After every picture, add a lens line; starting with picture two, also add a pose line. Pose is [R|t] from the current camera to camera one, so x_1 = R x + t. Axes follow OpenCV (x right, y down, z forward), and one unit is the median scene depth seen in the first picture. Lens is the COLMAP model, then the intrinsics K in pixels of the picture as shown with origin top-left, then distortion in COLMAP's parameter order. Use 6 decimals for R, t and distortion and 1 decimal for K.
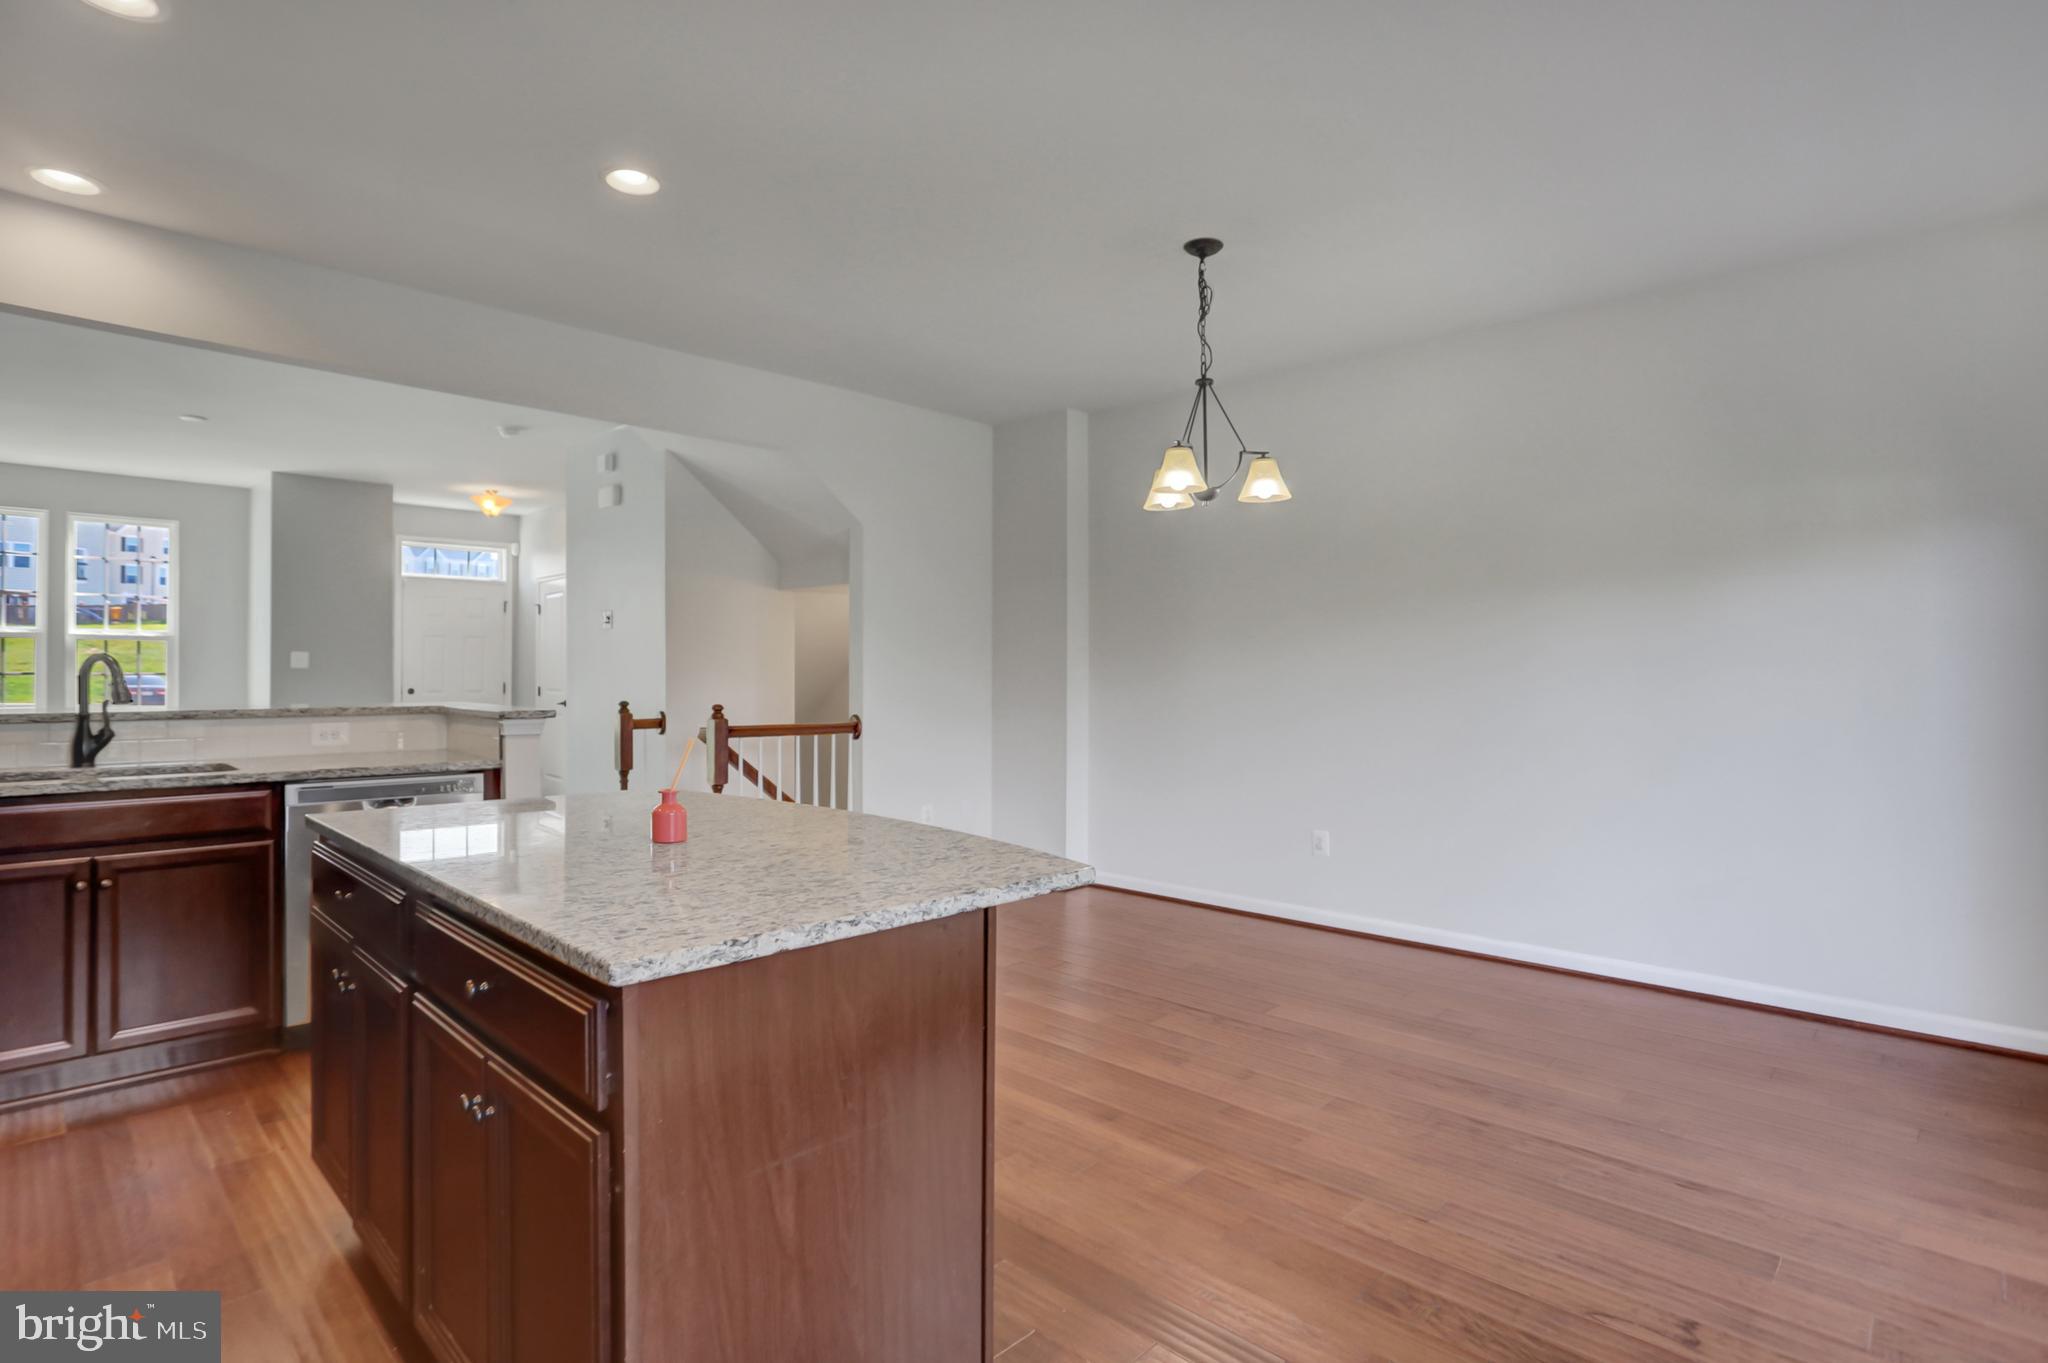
lens RADIAL K [[1005.9, 0, 1012.4], [0, 1005.9, 671.3], [0, 0, 1]] dist [-0.068295, 0.023666]
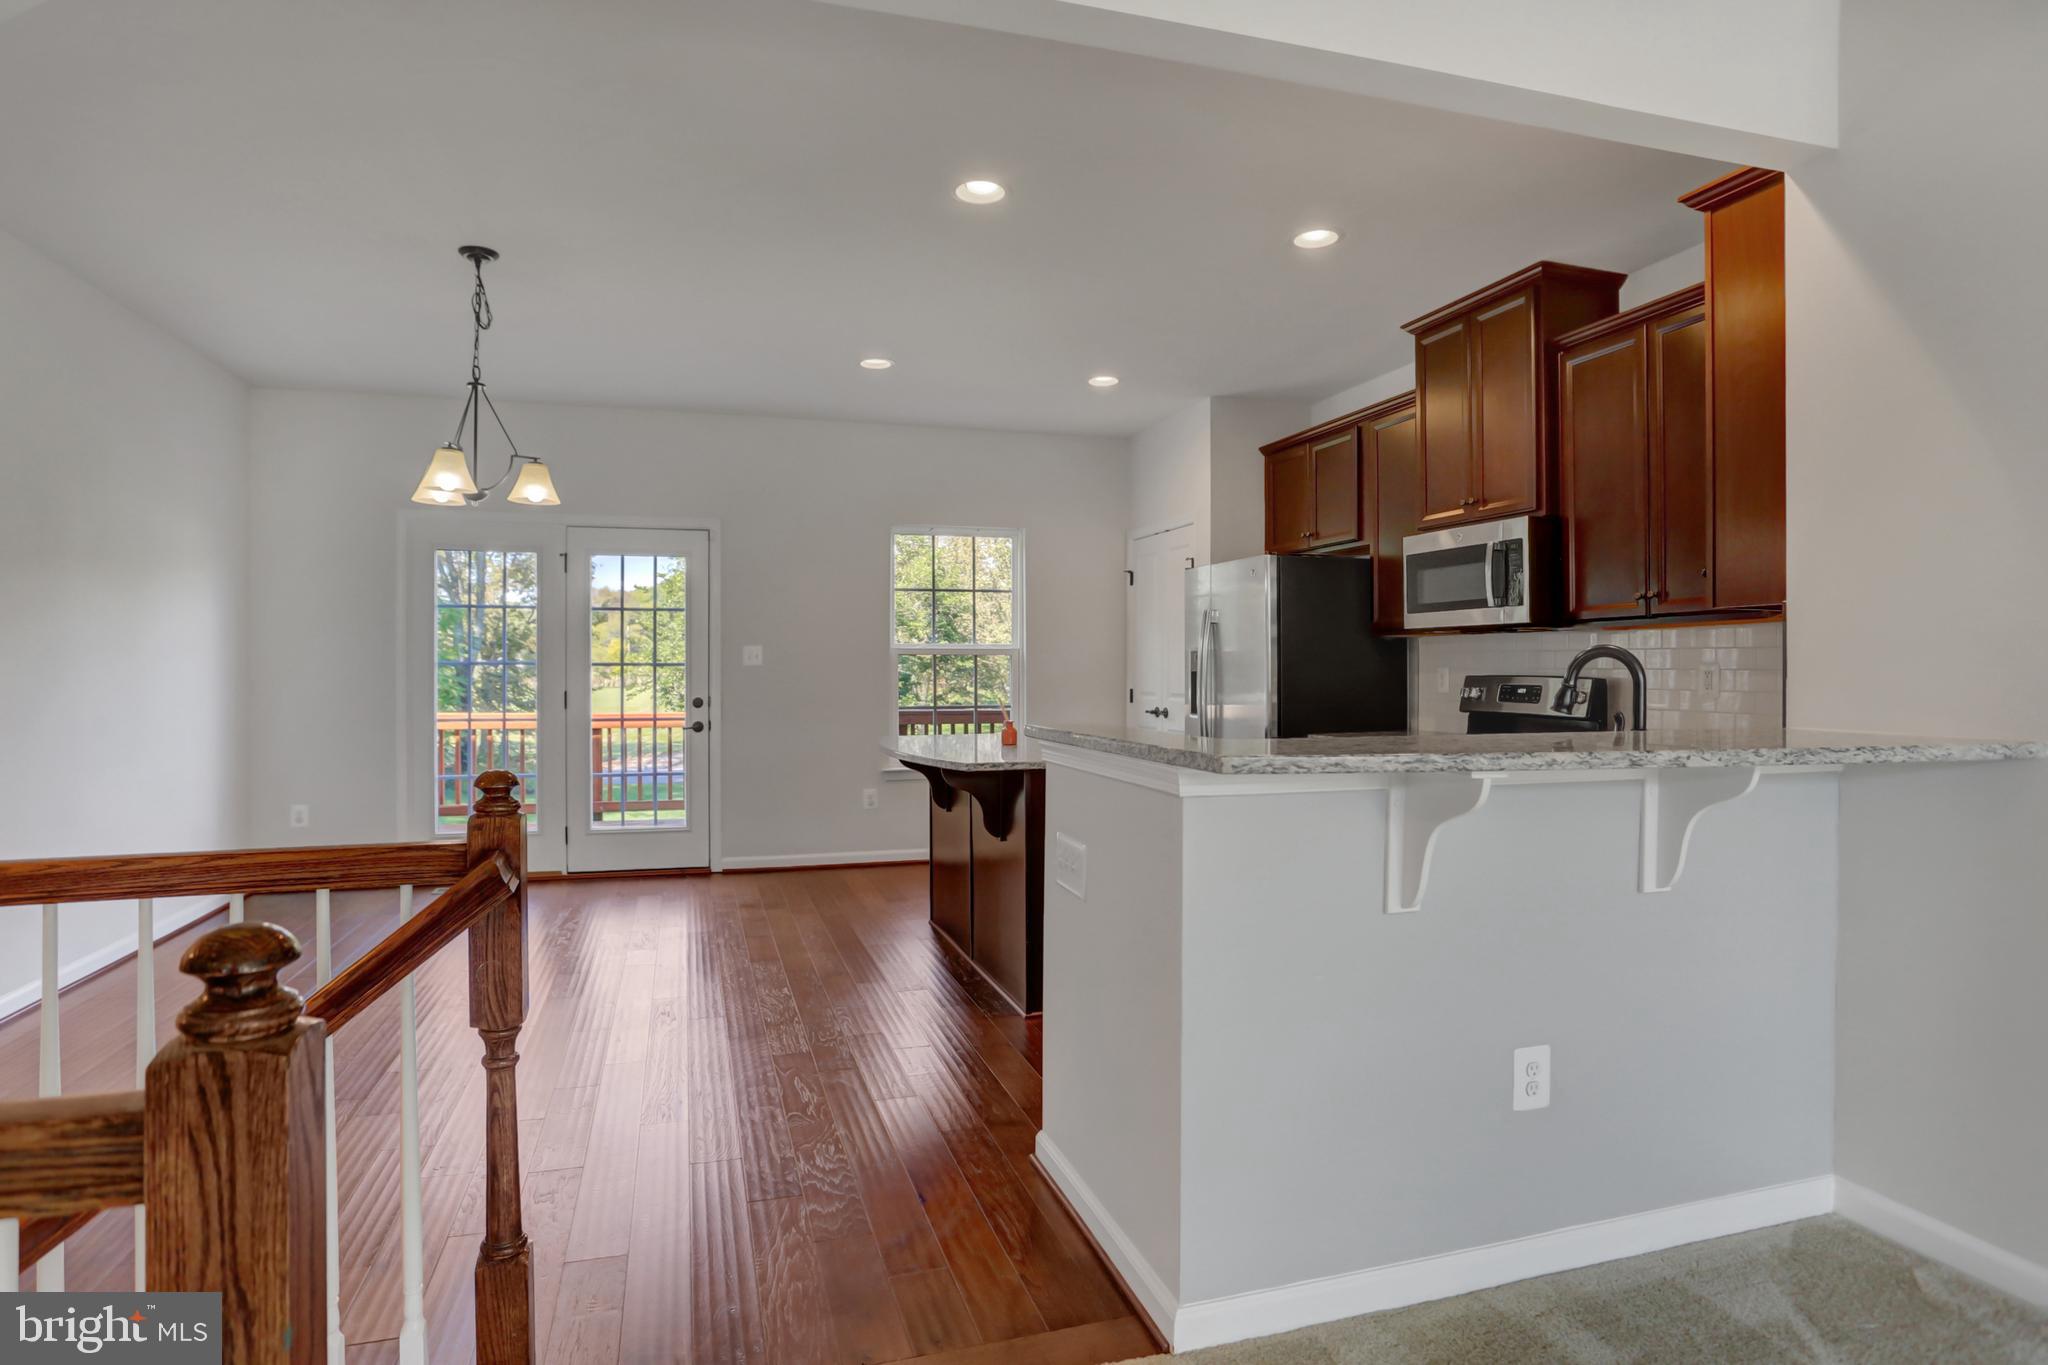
lens RADIAL K [[1086.0, 0, 1009.4], [0, 1086.0, 669.7], [0, 0, 1]] dist [-0.085533, 0.045658]
pose [[-0.868704, -0.005914, 0.495296, -0.595289], [-0.004749, 0.999982, 0.003610, -0.001078], [-0.495308, 0.000784, -0.868717, 1.198911]]
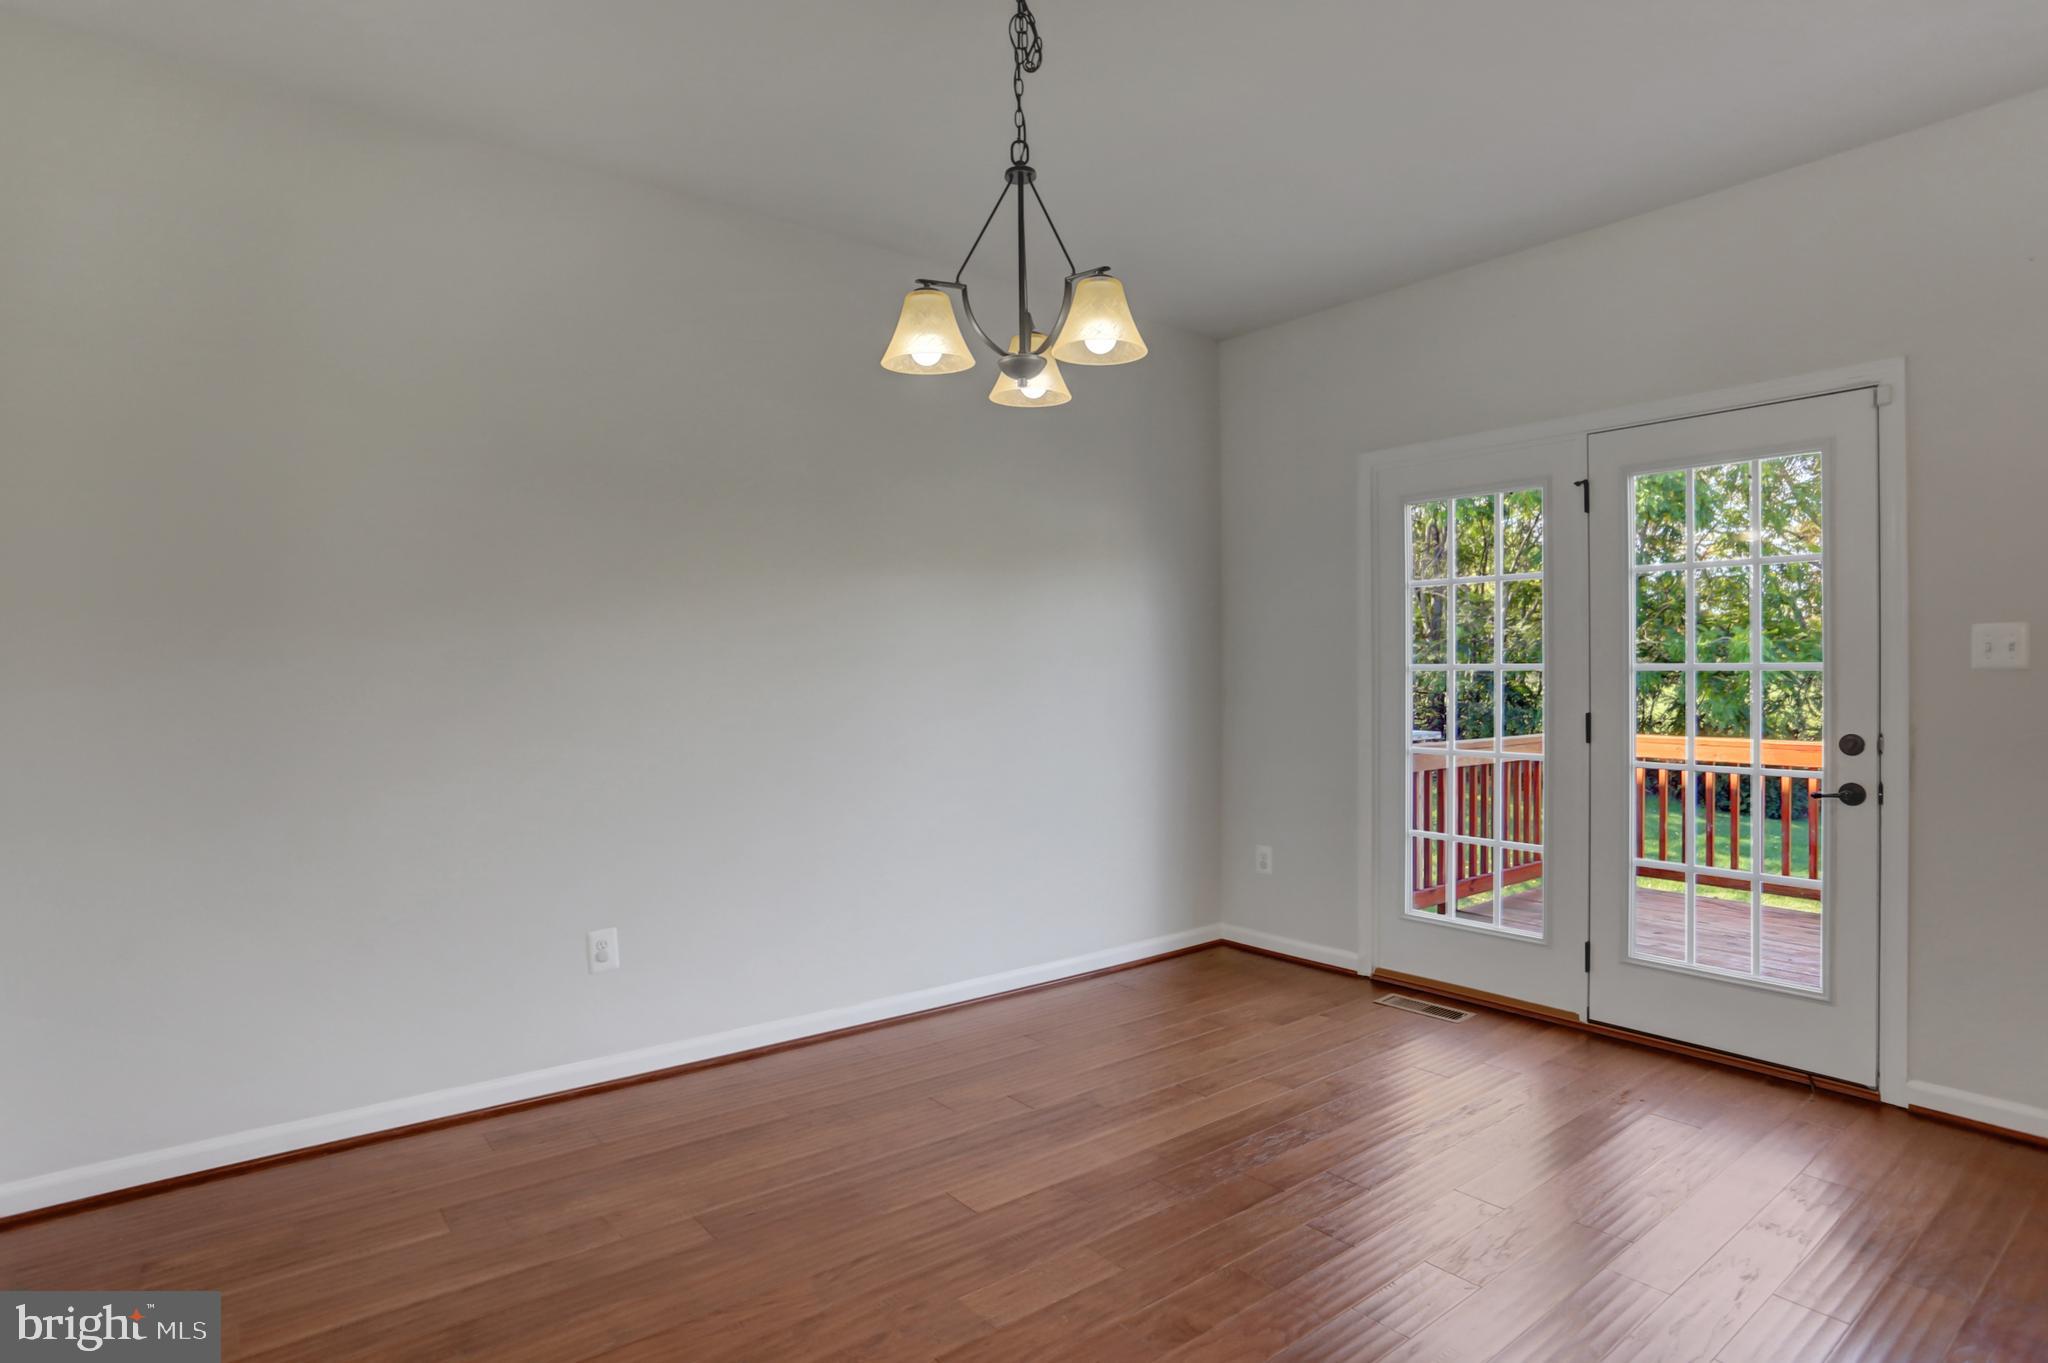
lens RADIAL K [[1086.0, 0, 1009.4], [0, 1086.0, 668.7], [0, 0, 1]] dist [-0.085533, 0.045658]
pose [[0.146506, -0.002311, 0.989207, -0.303688], [0.002931, 0.999994, 0.001902, -0.001927], [-0.989205, 0.002620, 0.146512, 0.653087]]
